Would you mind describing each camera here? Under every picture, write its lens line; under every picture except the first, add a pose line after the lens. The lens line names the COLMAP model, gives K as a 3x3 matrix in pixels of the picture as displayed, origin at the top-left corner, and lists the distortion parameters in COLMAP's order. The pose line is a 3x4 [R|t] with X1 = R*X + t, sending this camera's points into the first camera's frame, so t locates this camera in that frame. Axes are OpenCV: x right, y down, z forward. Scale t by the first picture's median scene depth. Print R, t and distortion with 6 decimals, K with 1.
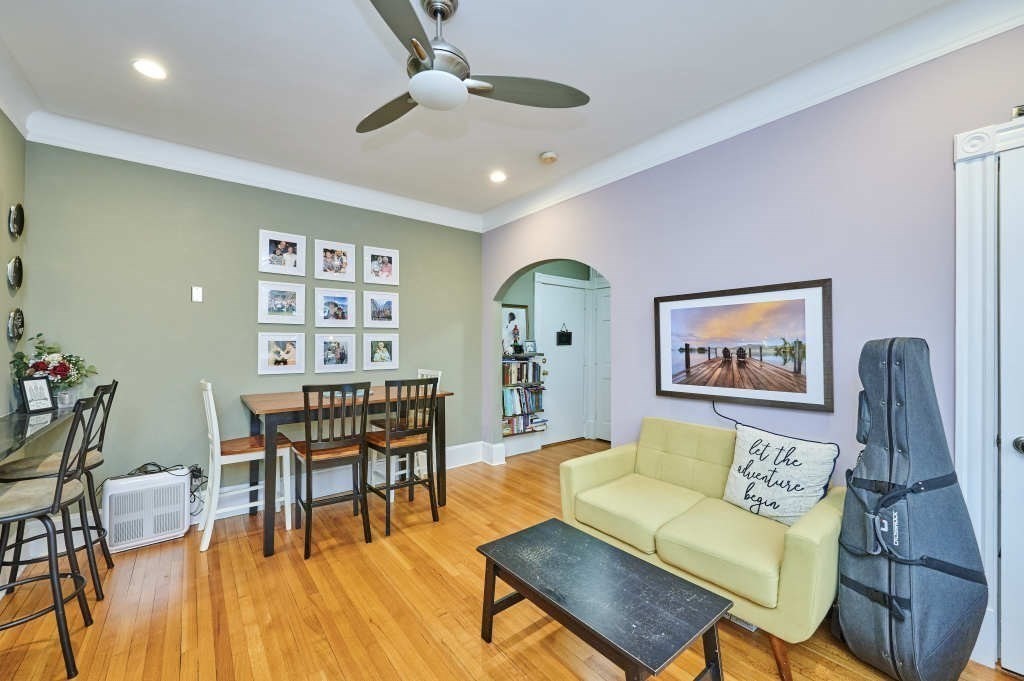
lens RADIAL K [[408.7, 0, 512.0], [0, 408.7, 340.5], [0, 0, 1]] dist [-0.002118, -0.000161]
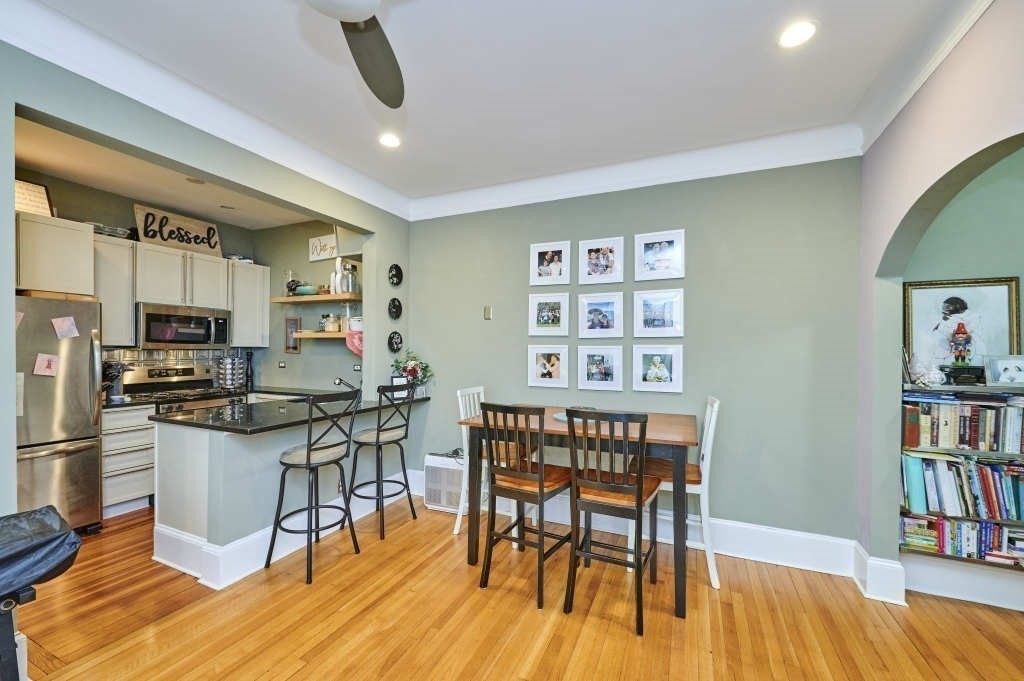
lens RADIAL K [[406.5, 0, 509.1], [0, 406.5, 353.8], [0, 0, 1]] dist [0.000751, -0.000191]
pose [[0.460630, 0.013544, -0.887489, 0.304889], [-0.003113, 0.999902, 0.013643, -0.012782], [0.887587, -0.003521, 0.460627, 0.547824]]
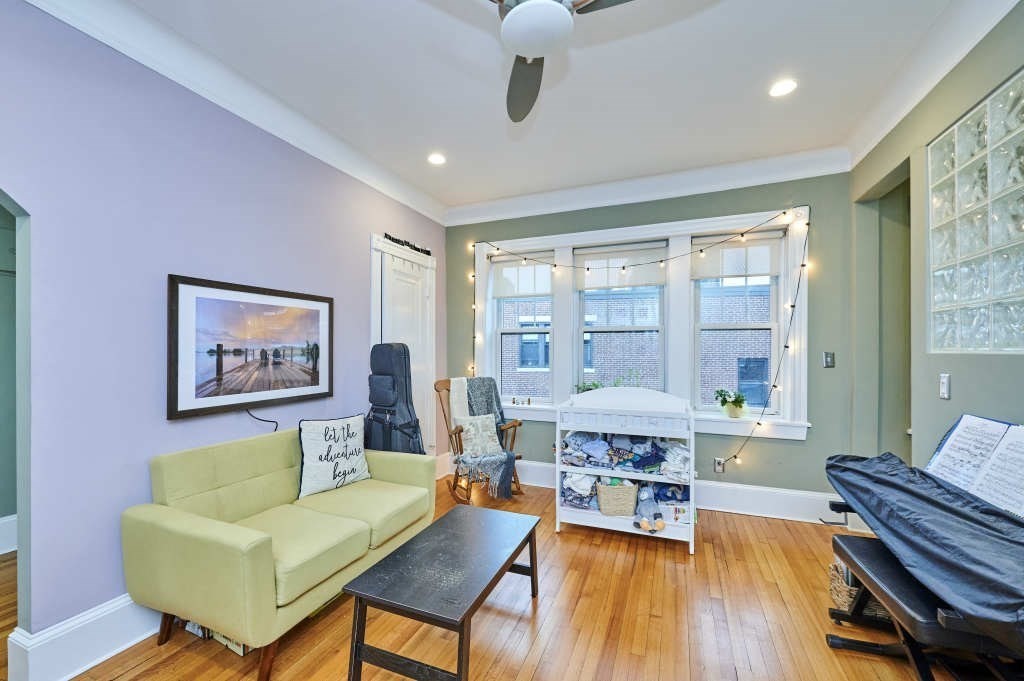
lens RADIAL K [[405.0, 0, 511.9], [0, 405.0, 350.8], [0, 0, 1]] dist [-0.003213, -0.000378]
pose [[-0.497849, 0.001291, 0.867263, -0.492154], [-0.006897, 0.999961, -0.005447, 0.019483], [-0.867236, -0.008693, -0.497821, 0.829119]]
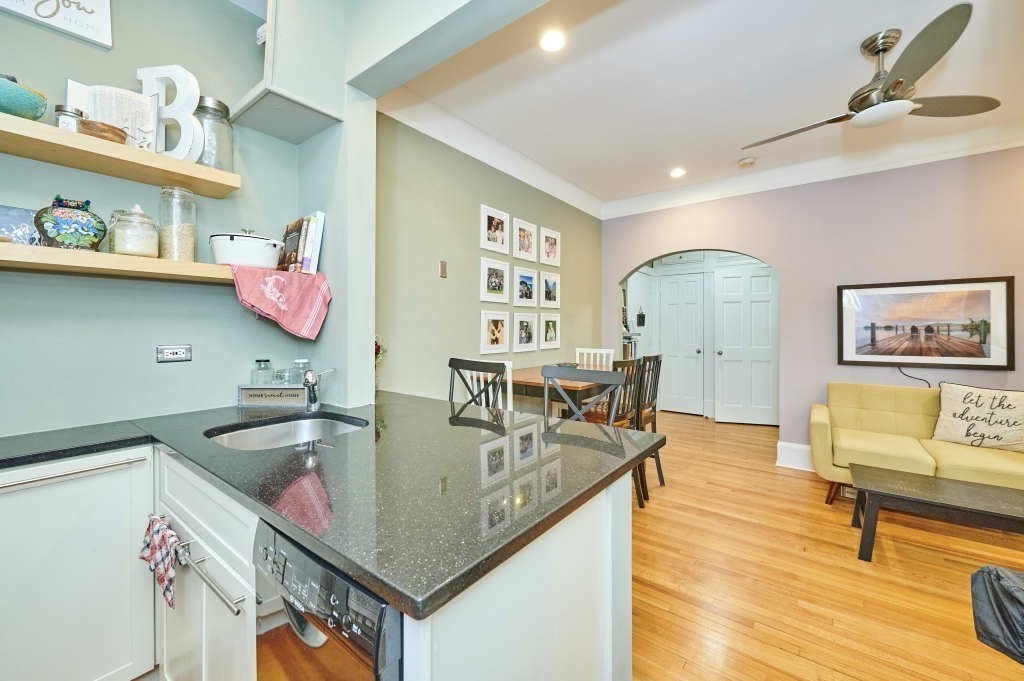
lens RADIAL K [[405.9, 0, 512.1], [0, 405.9, 327.4], [0, 0, 1]] dist [-0.001207, 0.000081]
pose [[0.968730, 0.001037, 0.248117, -0.897988], [-0.002909, 0.999970, 0.007179, 0.015065], [-0.248102, -0.007676, 0.968704, 0.051480]]
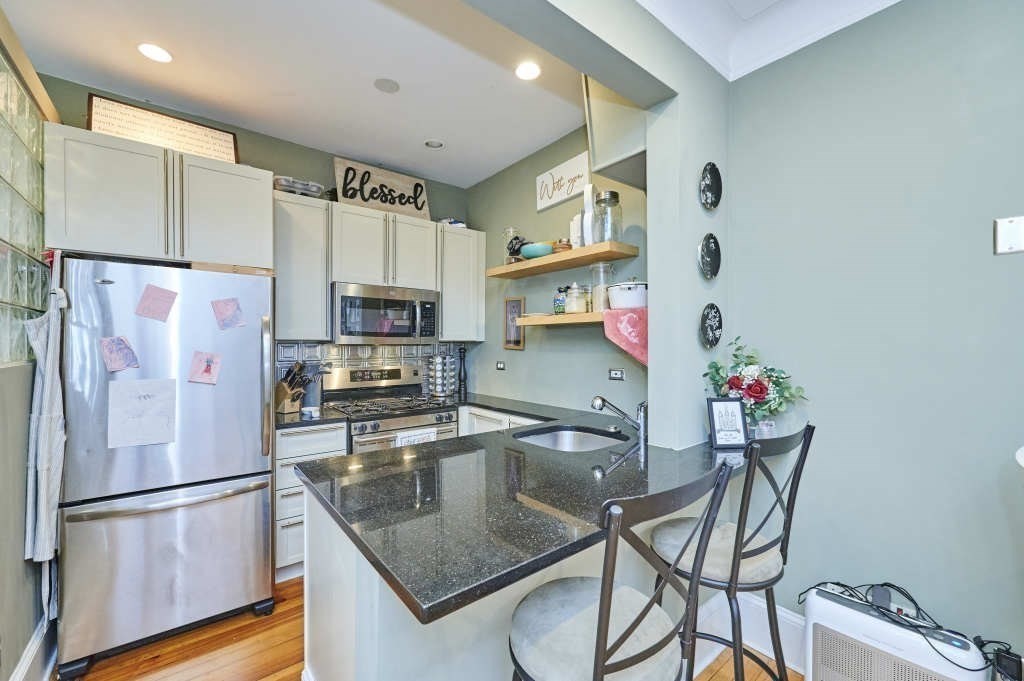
lens RADIAL K [[412.1, 0, 511.8], [0, 412.1, 345.3], [0, 0, 1]] dist [-0.001801, -0.000141]
pose [[0.009330, 0.003754, -0.999949, -0.375077], [0.006947, 0.999969, 0.003819, -0.006151], [0.999932, -0.006982, 0.009304, 0.511936]]
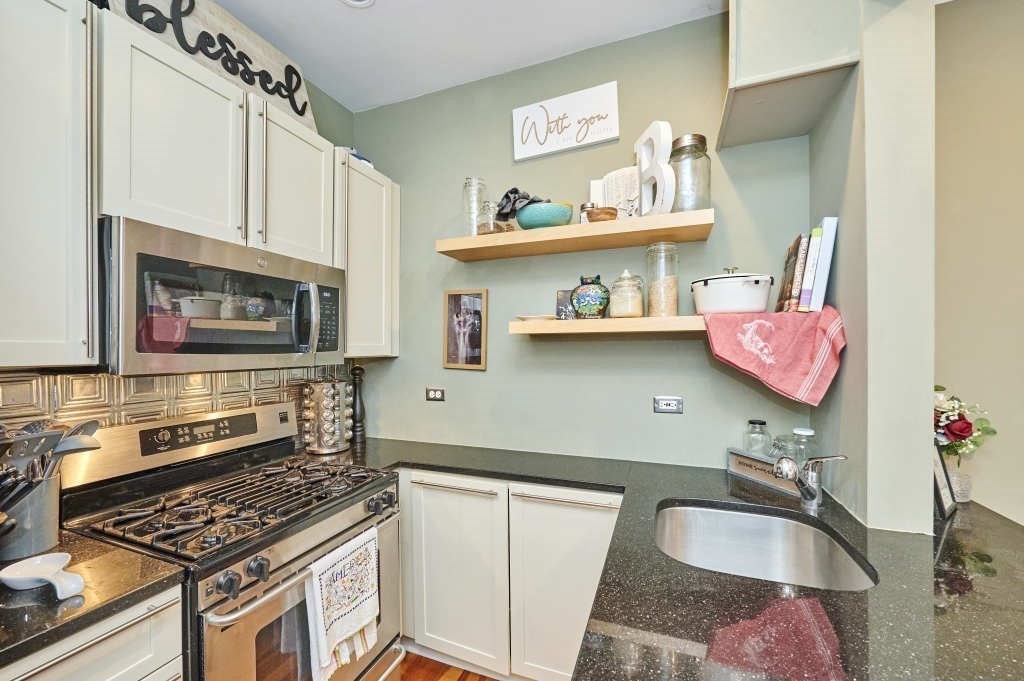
lens RADIAL K [[405.0, 0, 511.9], [0, 405.0, 350.8], [0, 0, 1]] dist [-0.003213, -0.000378]
pose [[0.506109, 0.000859, -0.862469, -0.829271], [0.012033, 0.999895, 0.008057, -0.028337], [0.862386, -0.014456, 0.506046, 0.240508]]
